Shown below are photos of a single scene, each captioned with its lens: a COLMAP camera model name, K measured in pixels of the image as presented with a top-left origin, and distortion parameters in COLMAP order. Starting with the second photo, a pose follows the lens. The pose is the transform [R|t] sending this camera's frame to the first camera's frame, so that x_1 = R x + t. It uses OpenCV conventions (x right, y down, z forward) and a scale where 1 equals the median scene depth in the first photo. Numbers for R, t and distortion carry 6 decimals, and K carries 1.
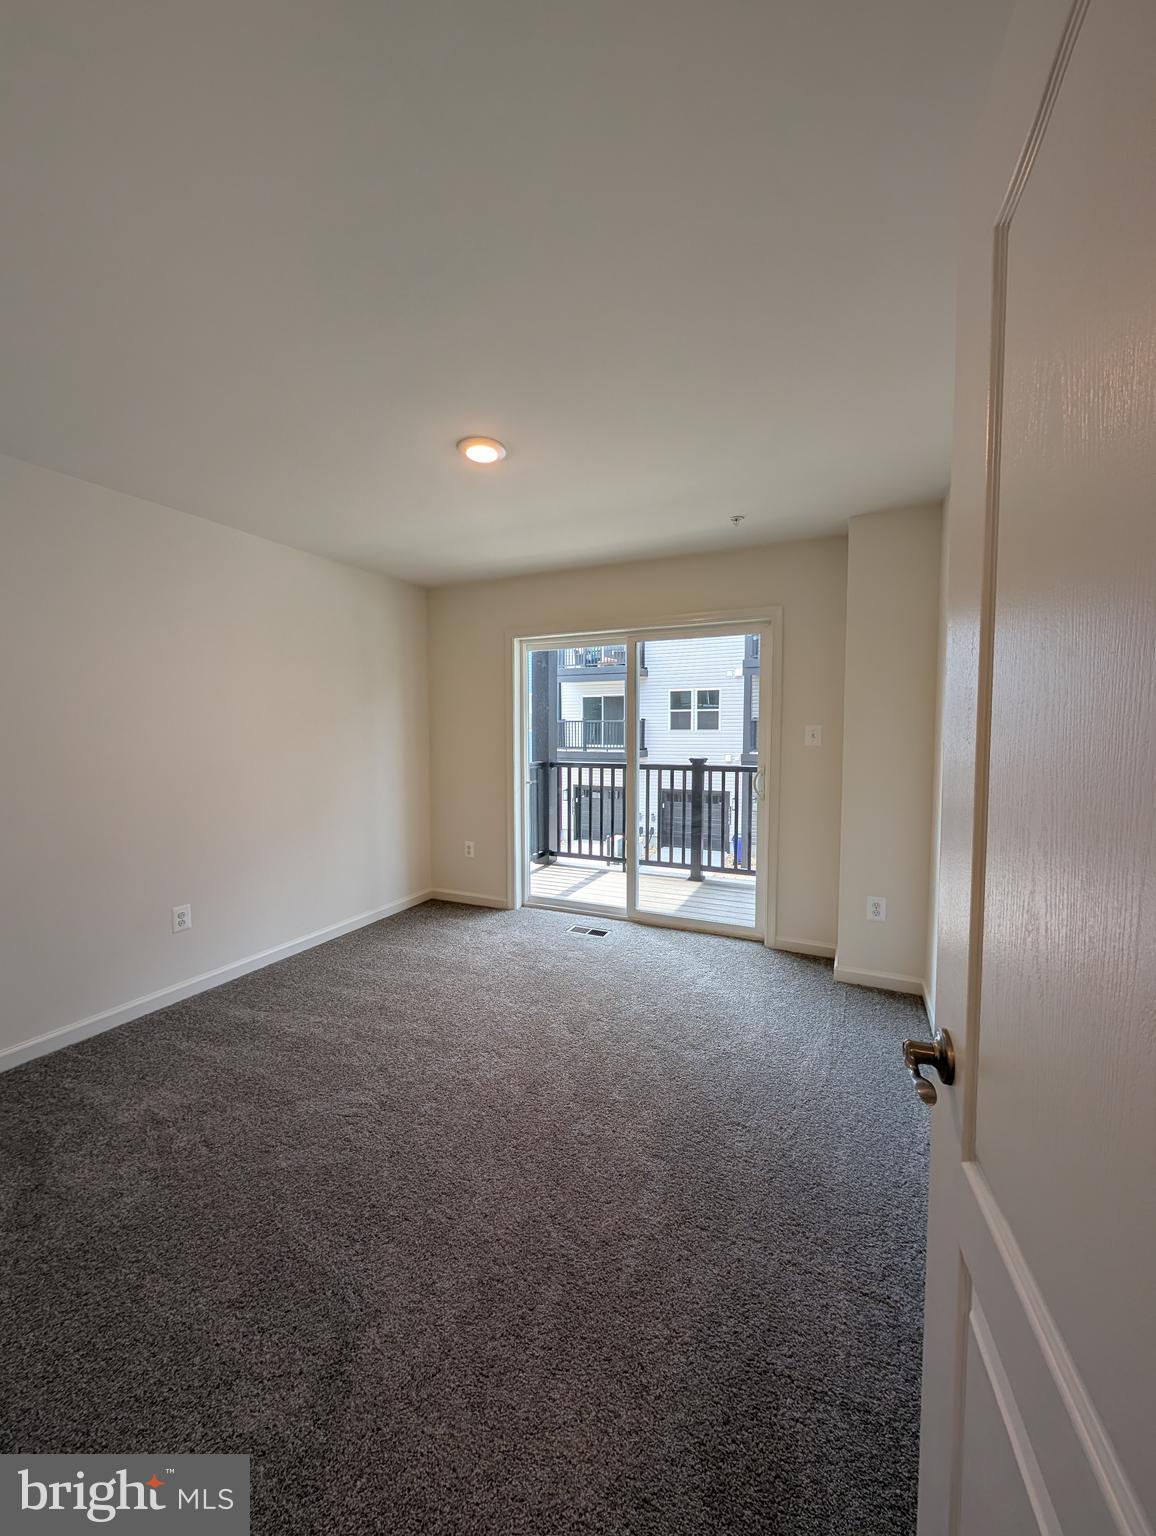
lens RADIAL K [[583.5, 0, 578.5], [0, 583.5, 771.8], [0, 0, 1]] dist [-0.007057, 0.000771]
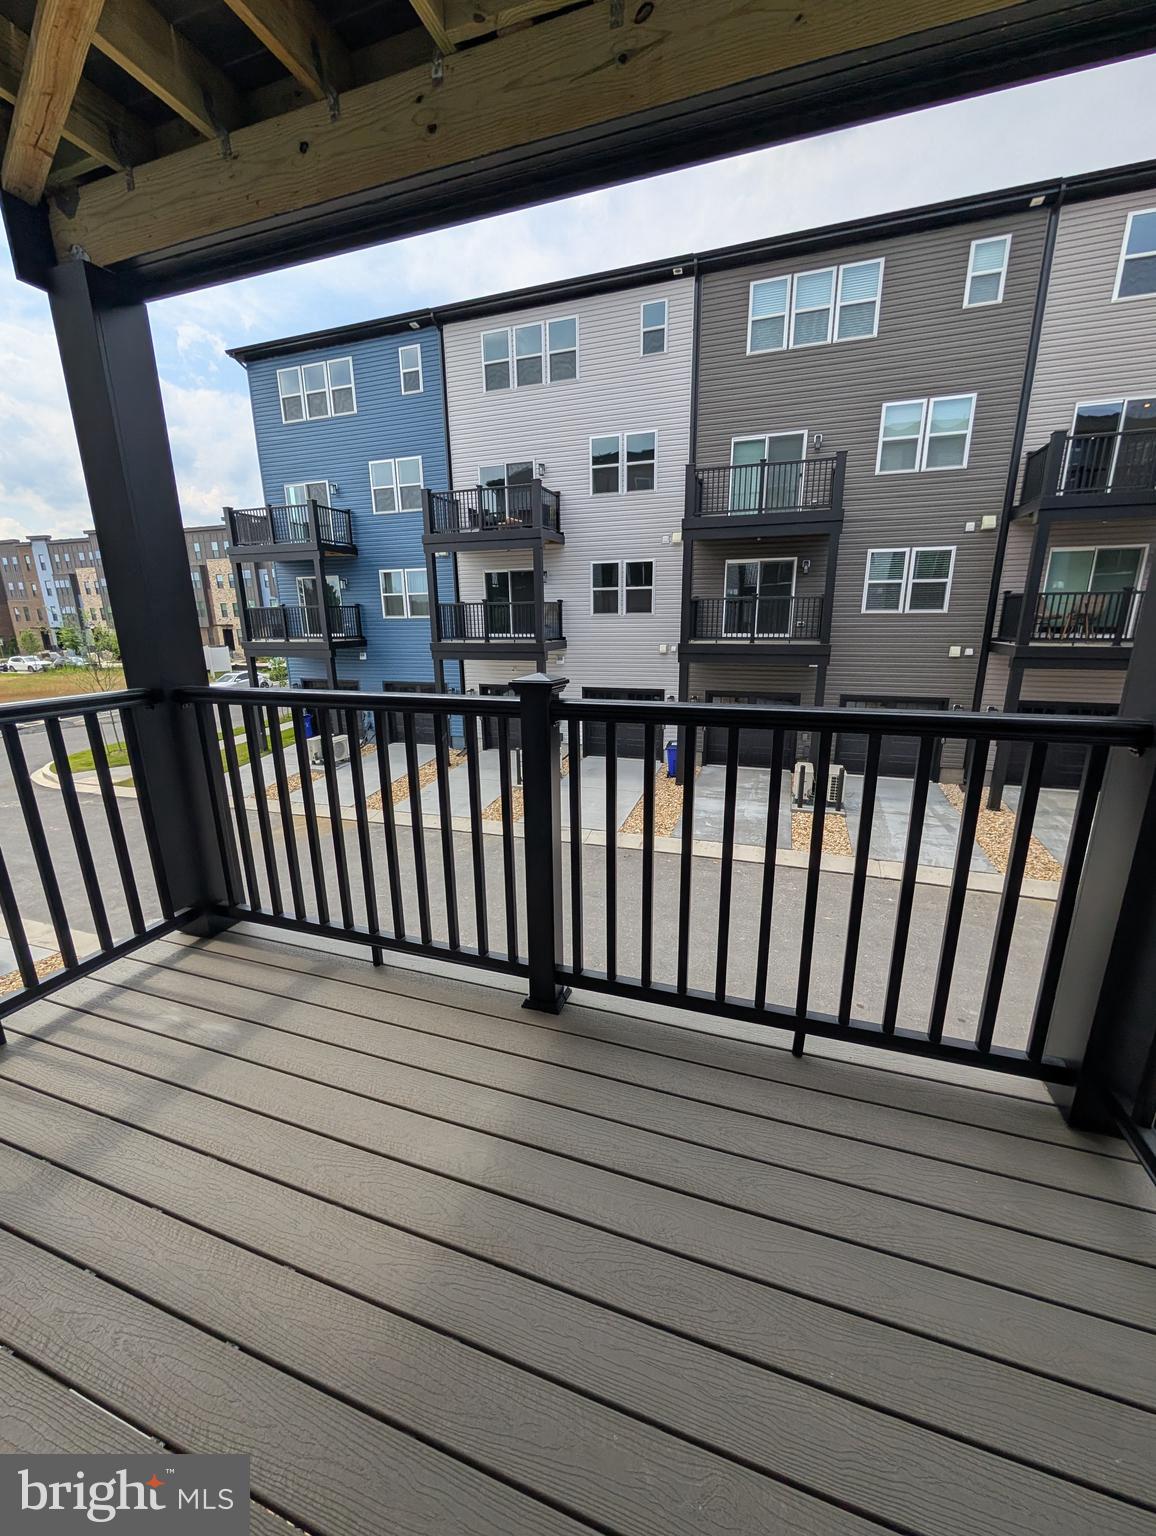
lens RADIAL K [[583.5, 0, 582.4], [0, 583.5, 772.0], [0, 0, 1]] dist [-0.007057, 0.000771]
pose [[0.993995, -0.036192, 0.103264, 0.052152], [0.016184, 0.981963, 0.188381, -0.009232], [-0.108219, -0.185579, 0.976652, 0.177261]]
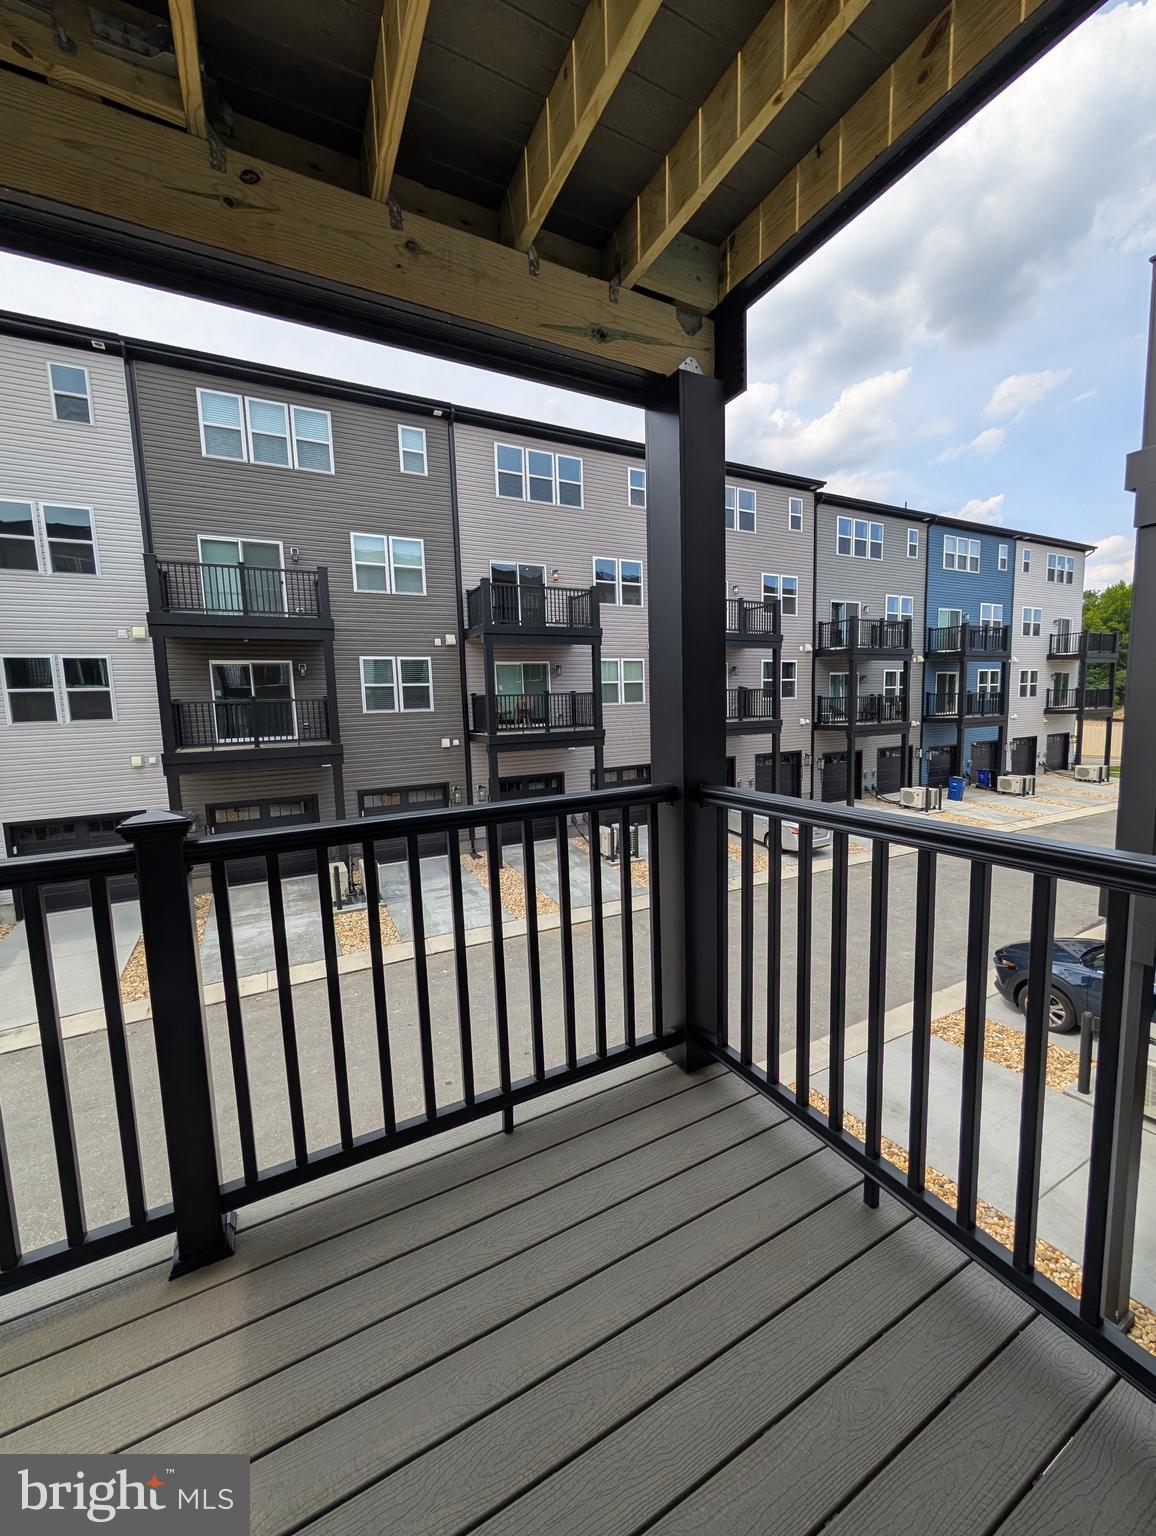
lens RADIAL K [[583.5, 0, 584.5], [0, 583.5, 771.4], [0, 0, 1]] dist [-0.007057, 0.000771]
pose [[0.597264, -0.108019, 0.794738, 0.031068], [0.087507, 0.993750, 0.069304, -0.012419], [-0.797257, 0.028152, 0.602983, 0.185153]]
